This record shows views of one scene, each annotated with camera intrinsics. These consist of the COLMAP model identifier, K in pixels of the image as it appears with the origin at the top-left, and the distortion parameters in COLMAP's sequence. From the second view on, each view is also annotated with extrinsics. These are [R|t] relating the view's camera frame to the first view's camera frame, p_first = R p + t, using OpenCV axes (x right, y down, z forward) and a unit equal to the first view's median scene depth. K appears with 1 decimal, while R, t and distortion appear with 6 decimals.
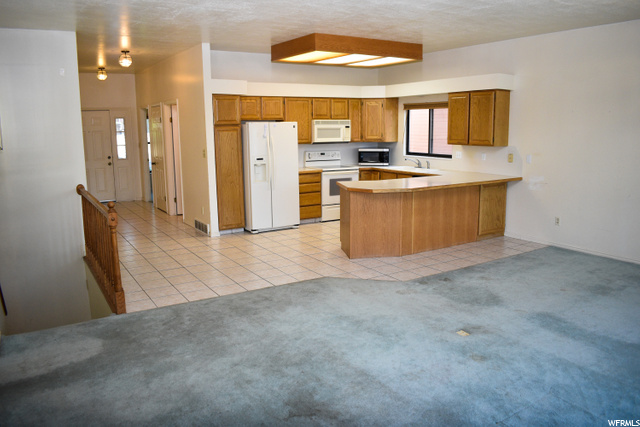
lens RADIAL K [[501.2, 0, 320.3], [0, 501.2, 215.8], [0, 0, 1]] dist [-0.074893, 0.002989]
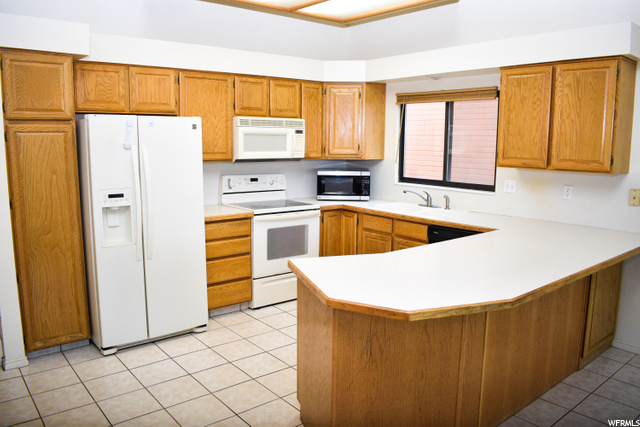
lens RADIAL K [[501.2, 0, 321.6], [0, 501.2, 209.9], [0, 0, 1]] dist [-0.074893, 0.002989]
pose [[0.990238, -0.000821, 0.139383, 0.001816], [0.006005, 0.999306, -0.036773, -0.073714], [-0.139256, 0.037251, 0.989556, 0.469775]]
